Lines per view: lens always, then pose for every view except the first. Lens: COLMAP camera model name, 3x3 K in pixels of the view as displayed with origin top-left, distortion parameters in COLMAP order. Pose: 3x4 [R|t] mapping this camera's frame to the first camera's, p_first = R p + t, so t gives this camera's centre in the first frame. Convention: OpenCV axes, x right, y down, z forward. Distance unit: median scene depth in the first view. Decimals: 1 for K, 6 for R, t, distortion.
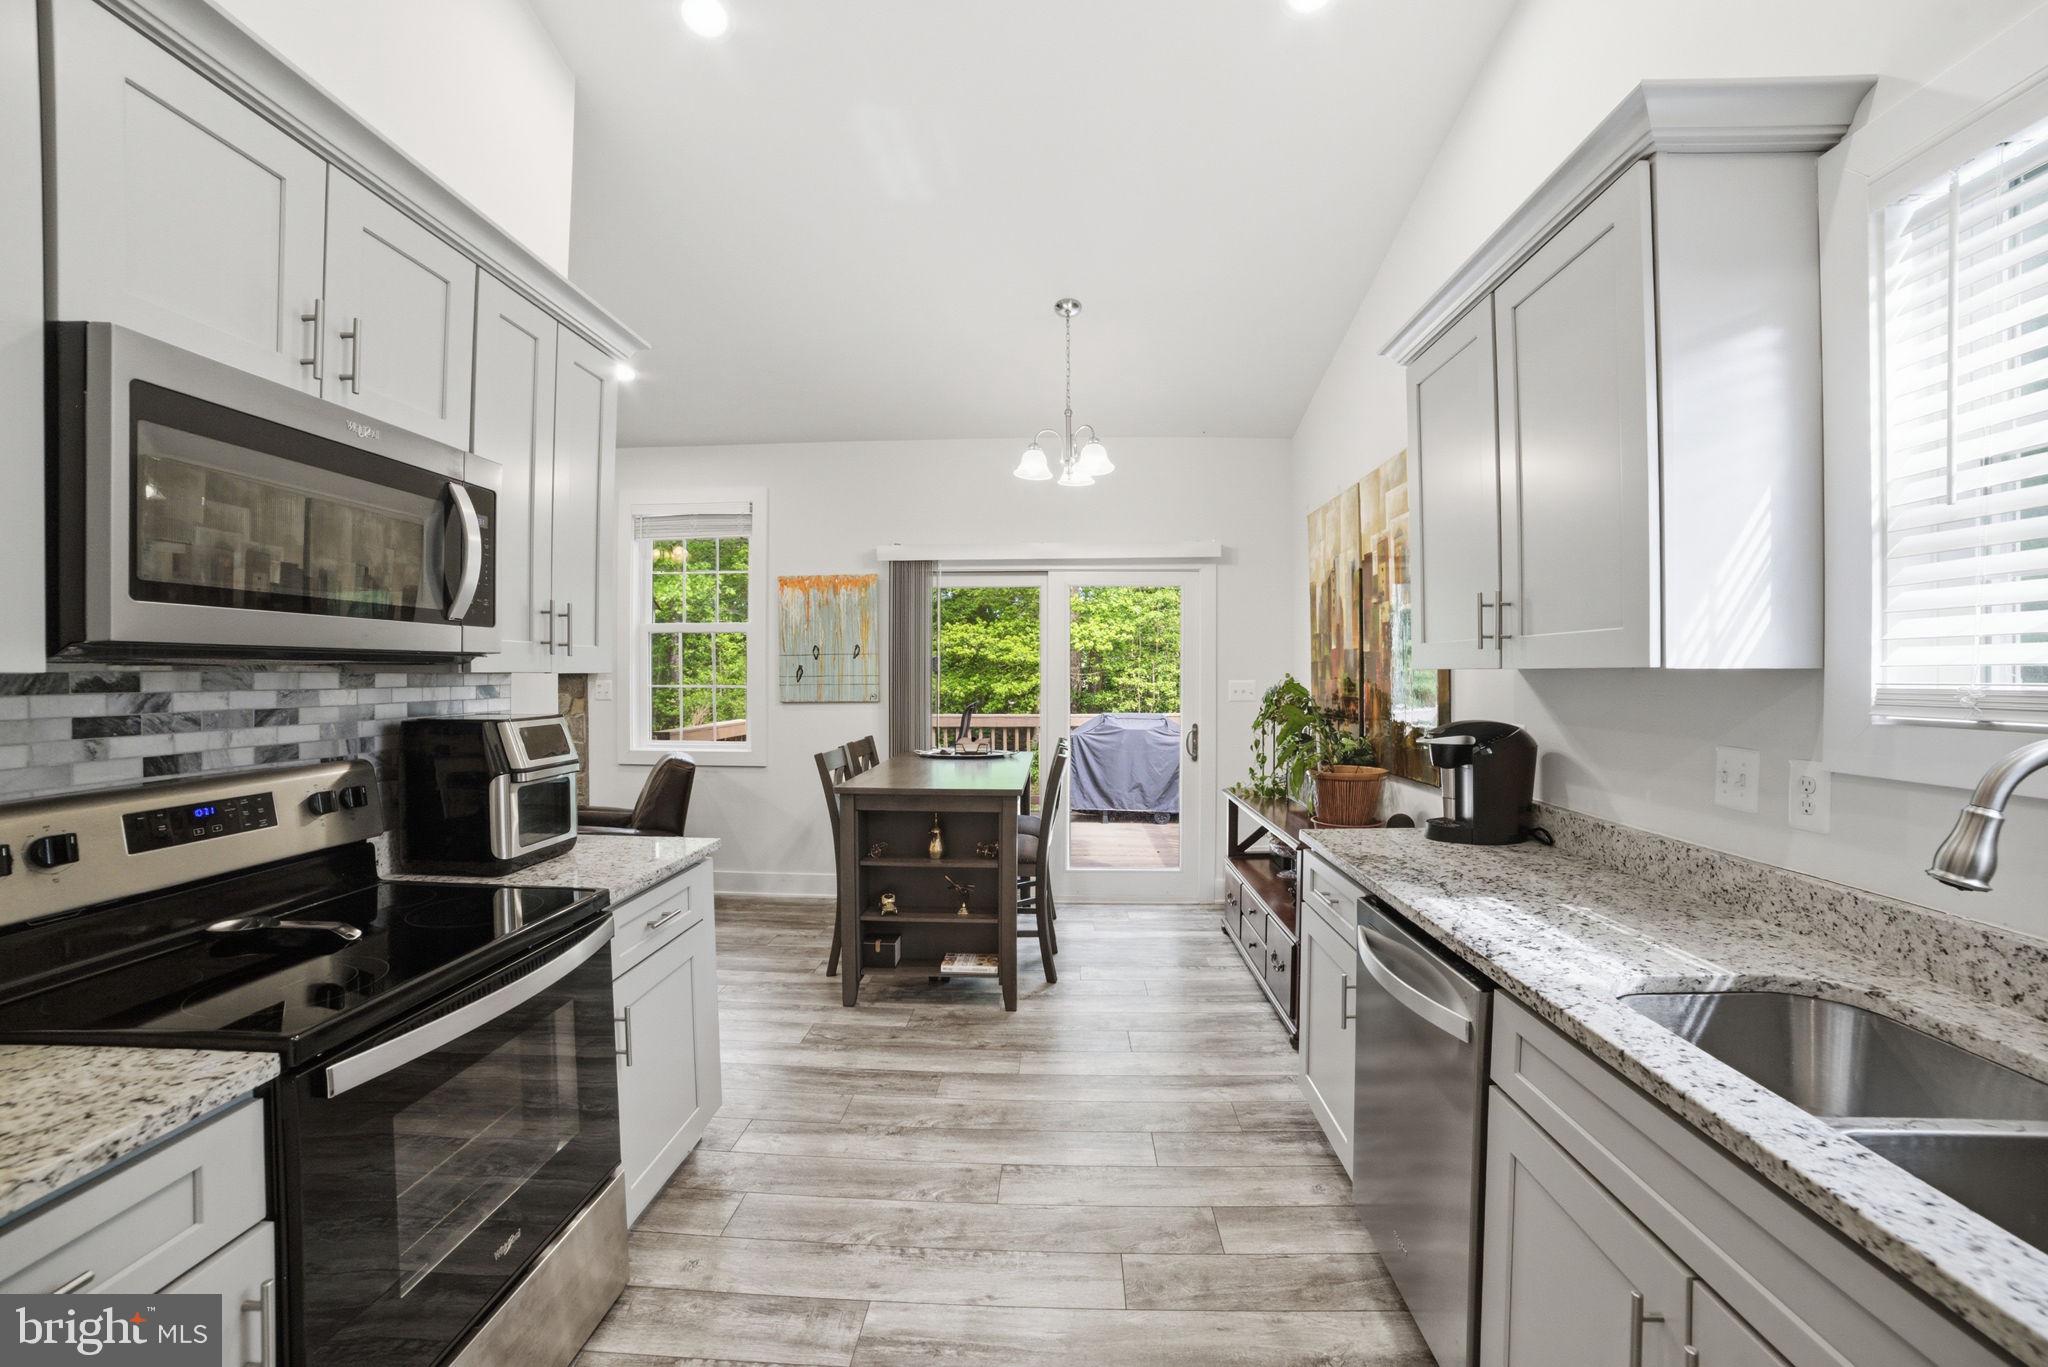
lens RADIAL K [[855.6, 0, 1017.4], [0, 855.6, 675.7], [0, 0, 1]] dist [-0.101951, 0.036739]
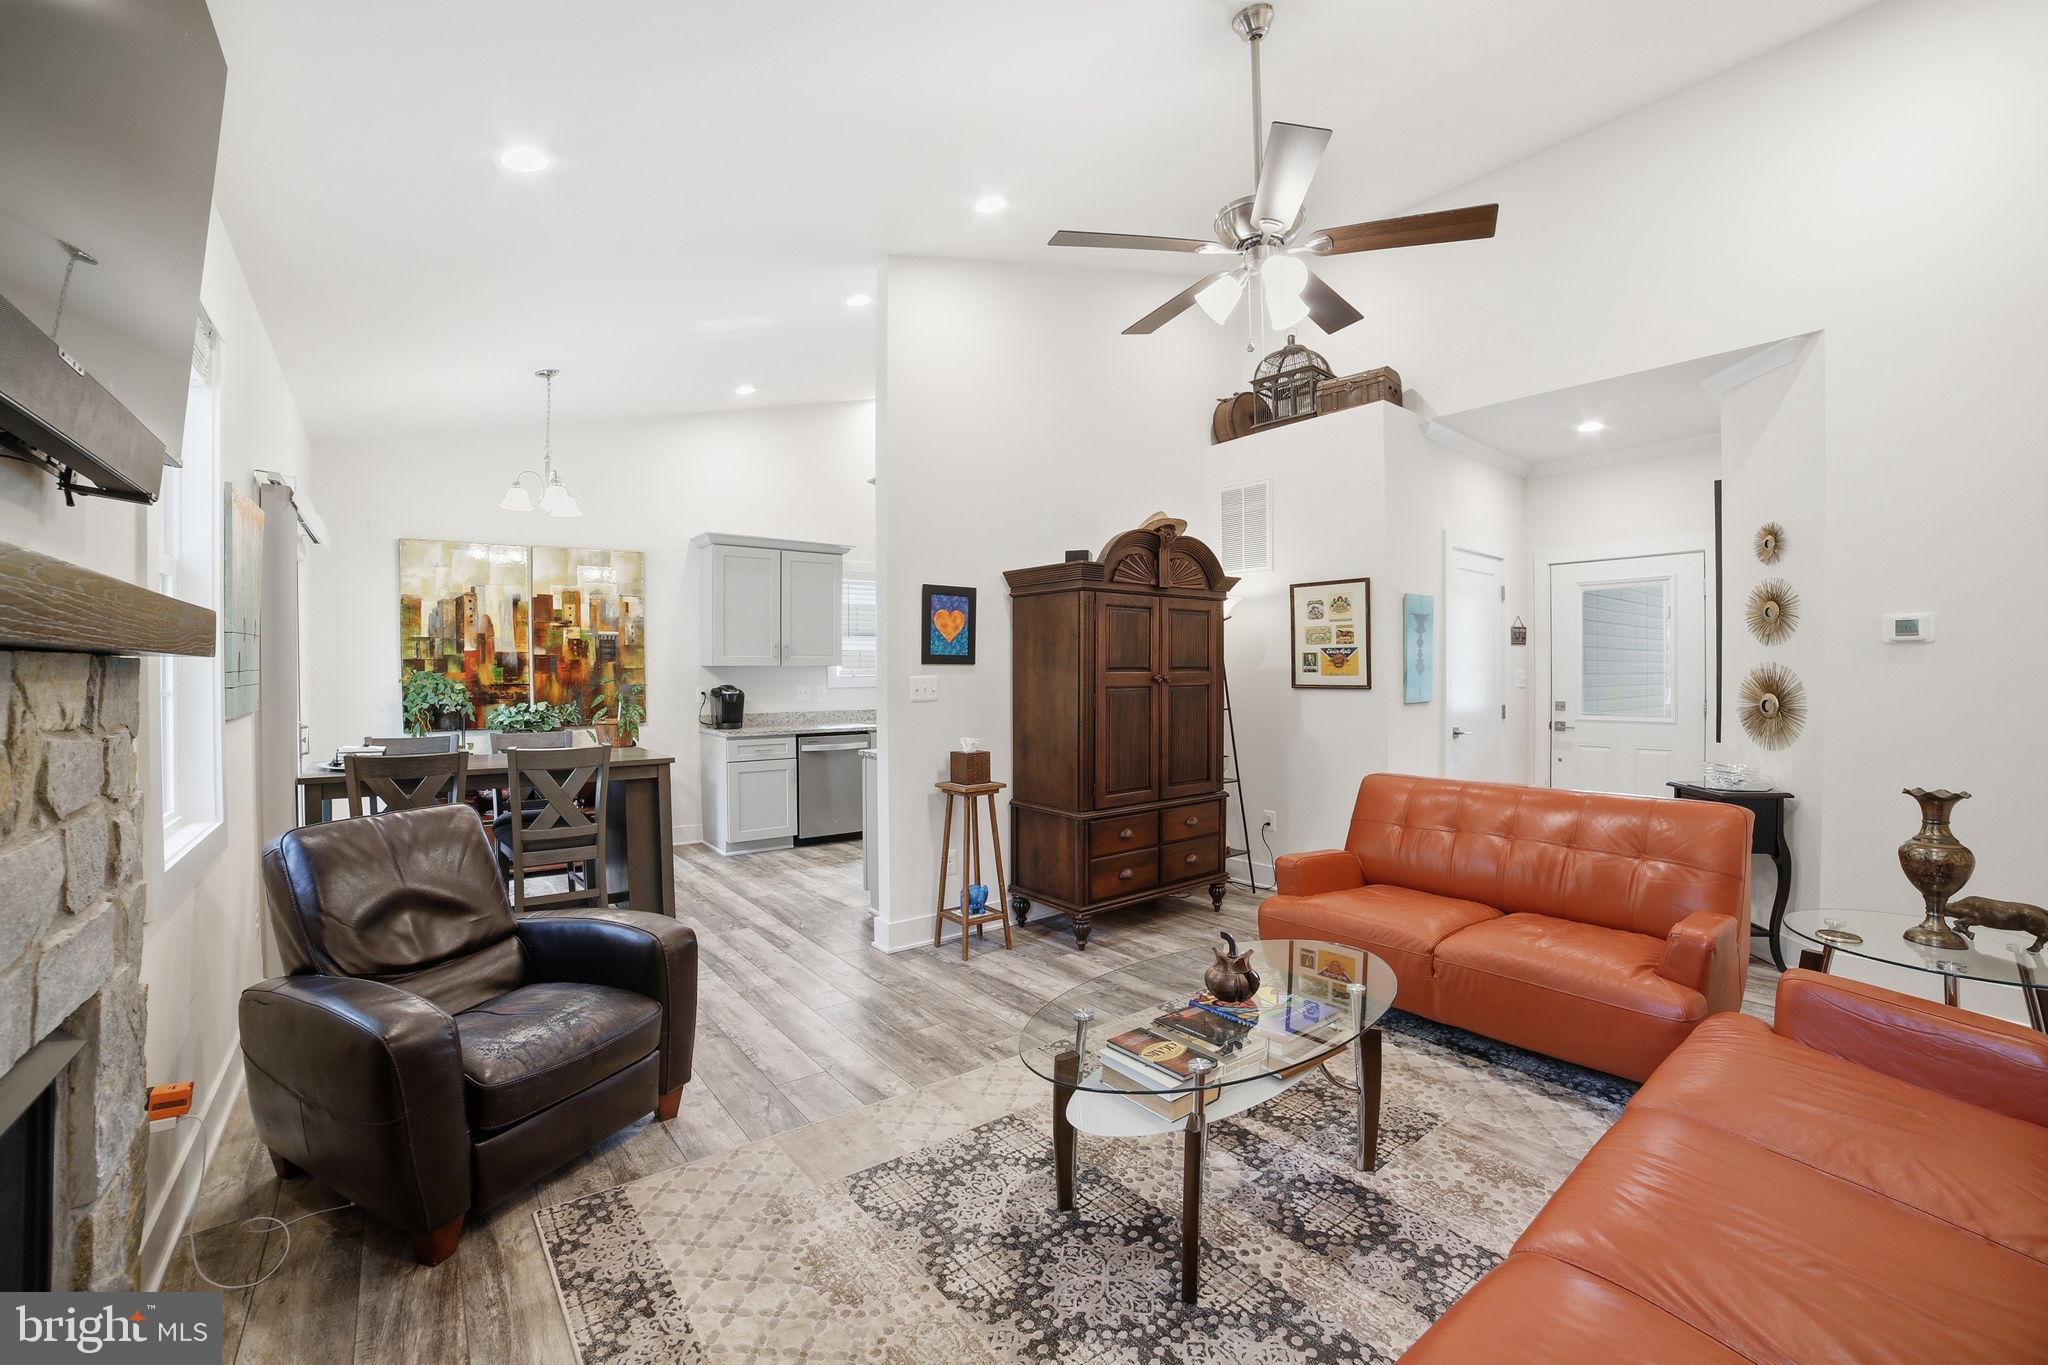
lens RADIAL K [[857.7, 0, 1024.0], [0, 857.7, 682.5], [0, 0, 1]] dist [-0.068355, 0.018911]
pose [[-0.672037, -0.003548, 0.740509, -3.091618], [0.009079, 0.999874, 0.013031, 0.027325], [-0.740462, 0.015480, -0.671920, 3.072906]]
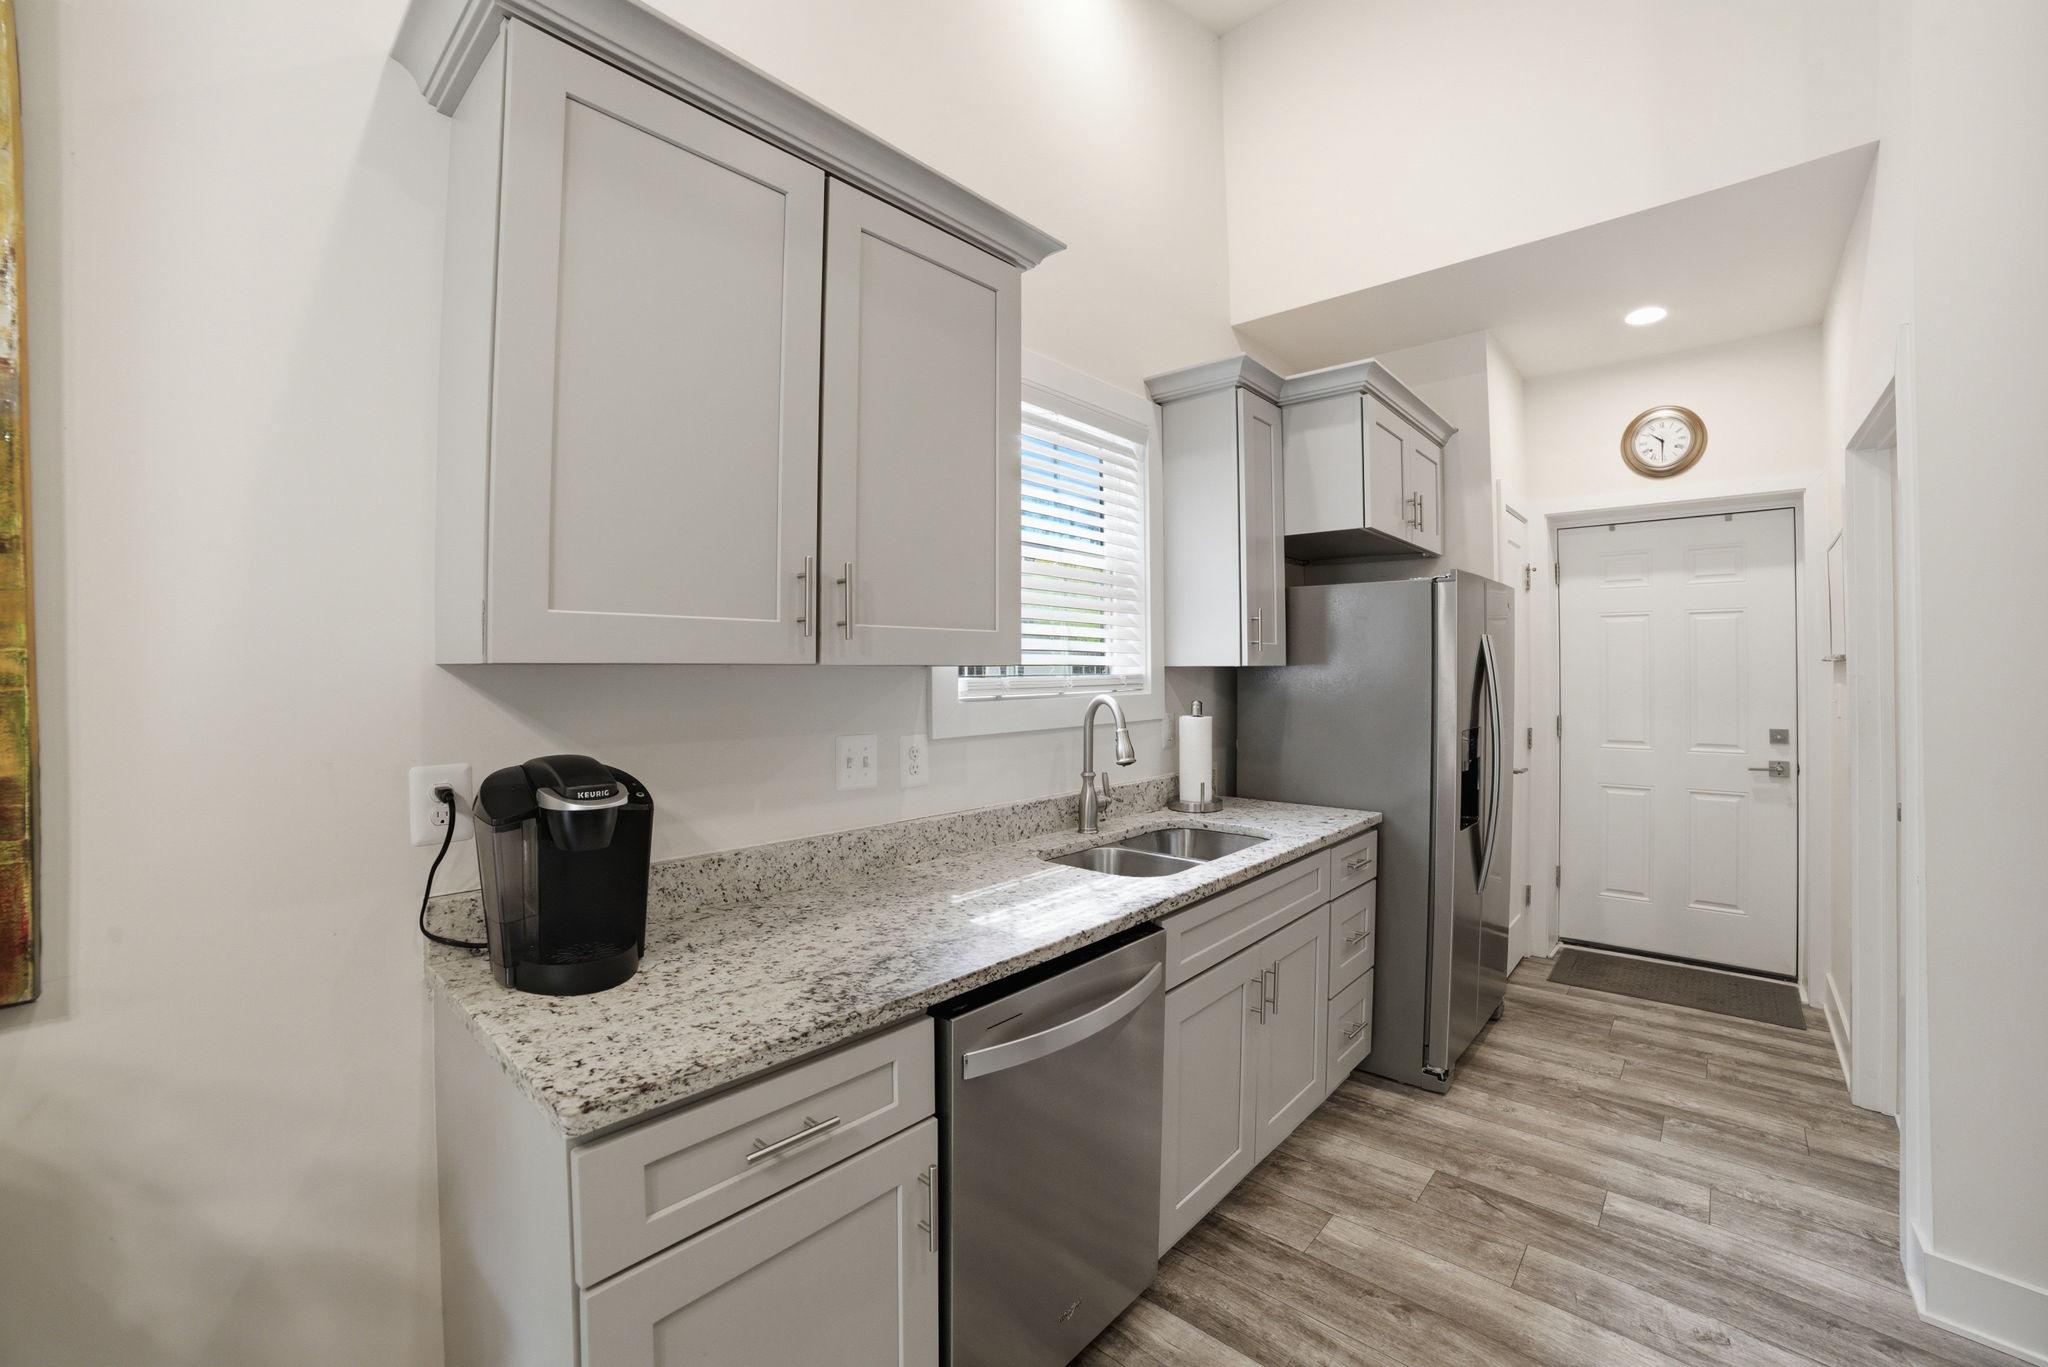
lens RADIAL K [[857.7, 0, 1024.0], [0, 857.7, 683.5], [0, 0, 1]] dist [-0.068355, 0.018911]
pose [[-0.789643, -0.004925, 0.613547, -0.036156], [0.004353, 0.999898, 0.013629, 0.001559], [-0.613551, 0.013433, -0.789541, 1.786529]]
